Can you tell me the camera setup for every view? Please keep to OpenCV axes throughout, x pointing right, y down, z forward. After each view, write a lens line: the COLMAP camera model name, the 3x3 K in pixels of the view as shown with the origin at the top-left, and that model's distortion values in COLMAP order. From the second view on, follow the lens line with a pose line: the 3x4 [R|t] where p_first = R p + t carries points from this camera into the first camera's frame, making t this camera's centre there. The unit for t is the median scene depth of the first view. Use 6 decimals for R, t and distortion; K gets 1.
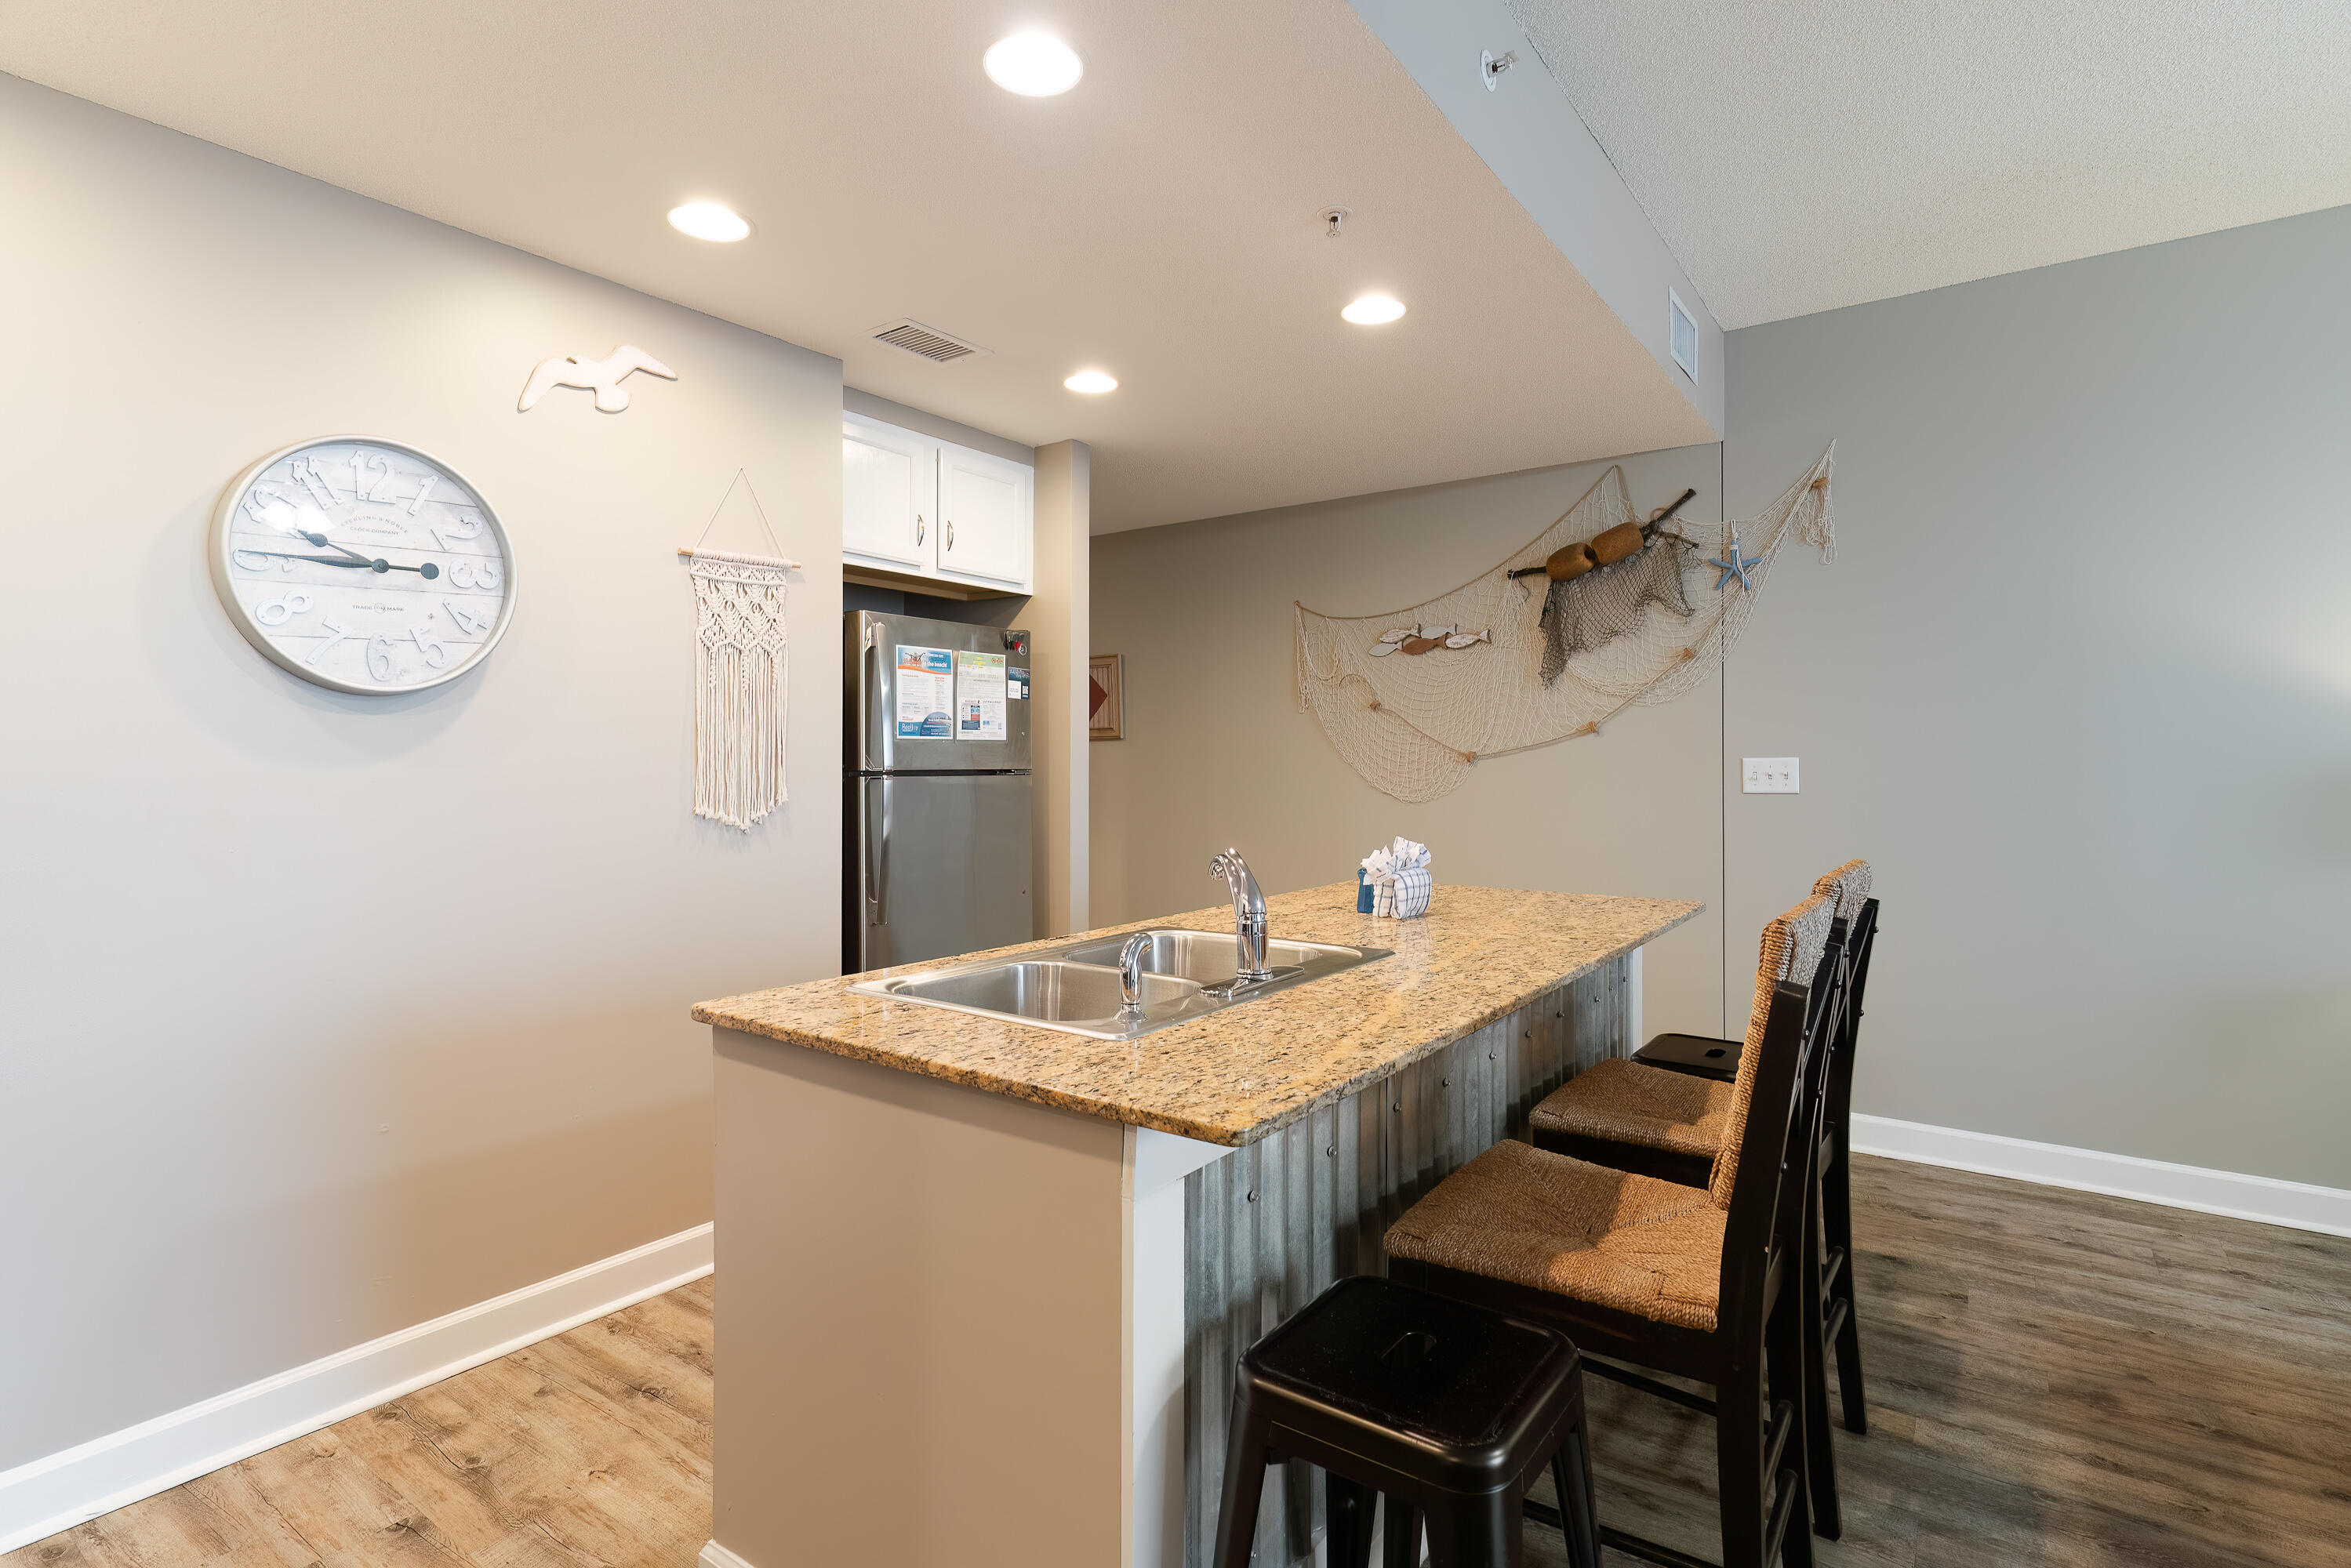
lens RADIAL K [[1126.0, 0, 1173.5], [0, 1126.0, 756.0], [0, 0, 1]] dist [0.000572, -0.000387]
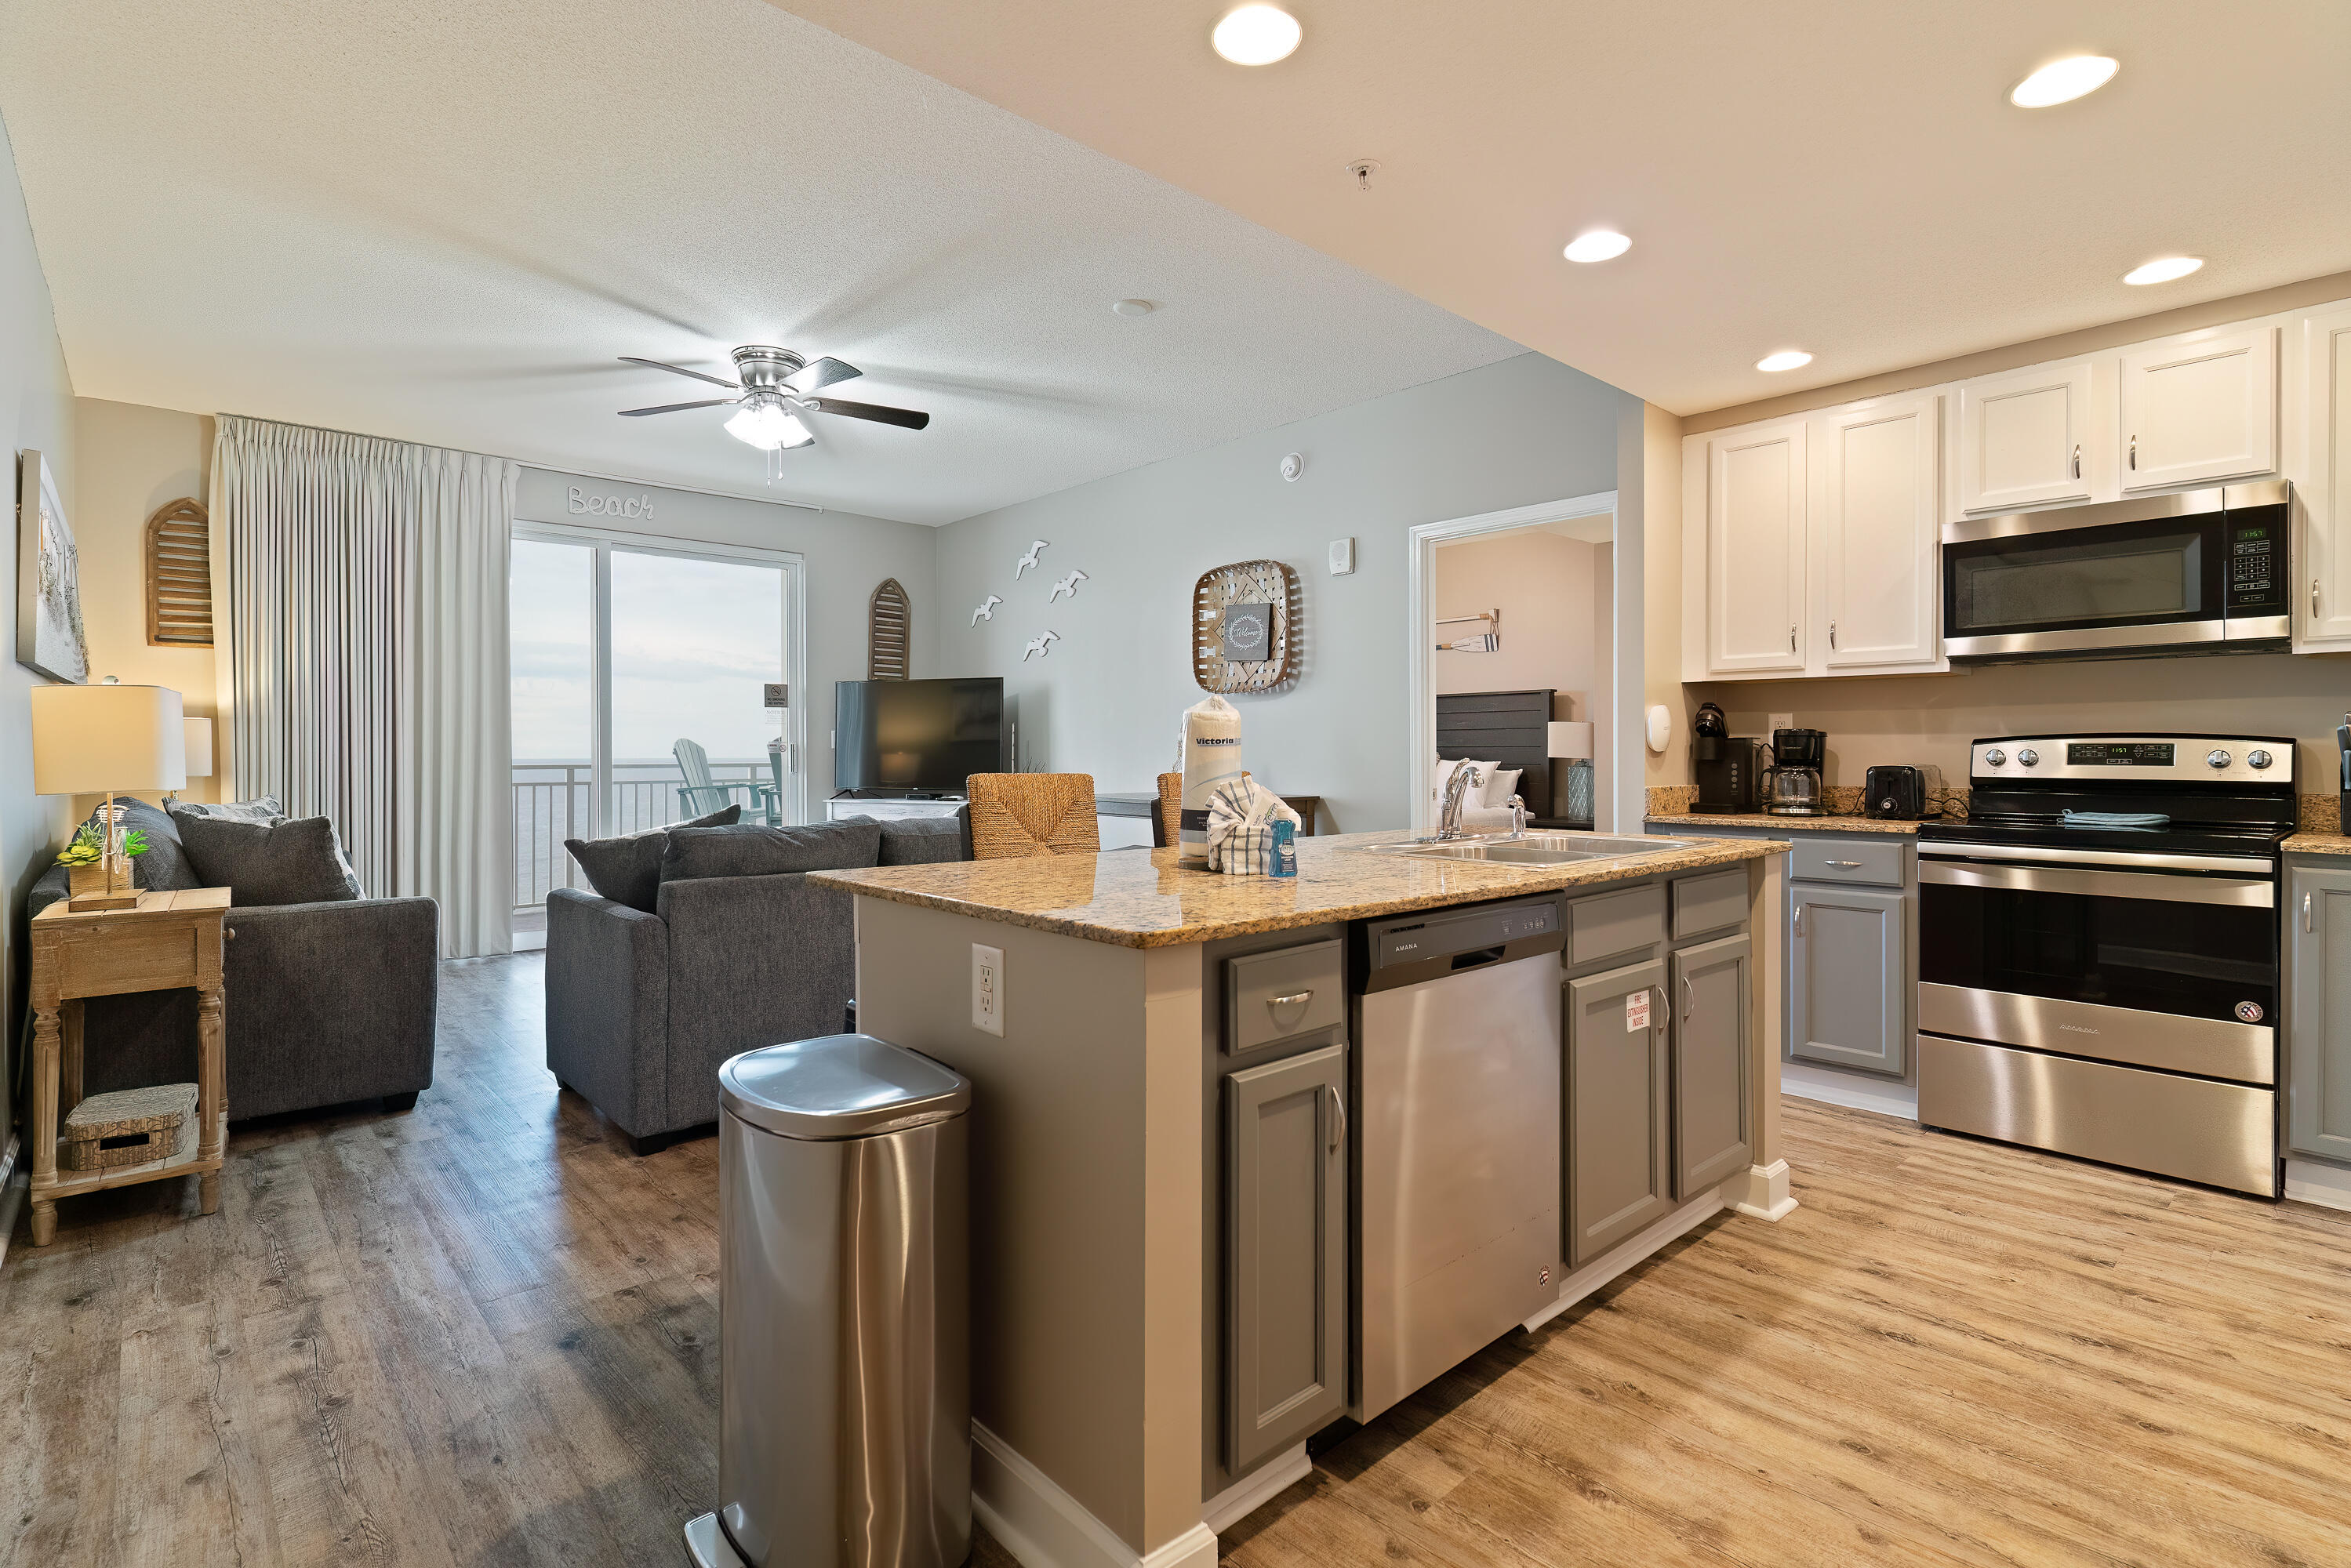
lens RADIAL K [[1136.8, 0, 1158.6], [0, 1136.8, 756.0], [0, 0, 1]] dist [0.010036, -0.000522]
pose [[-0.977183, 0.002681, 0.212382, 0.072220], [0.001992, 0.999992, -0.003454, 0.047247], [-0.212389, -0.002952, -0.977181, 1.484390]]
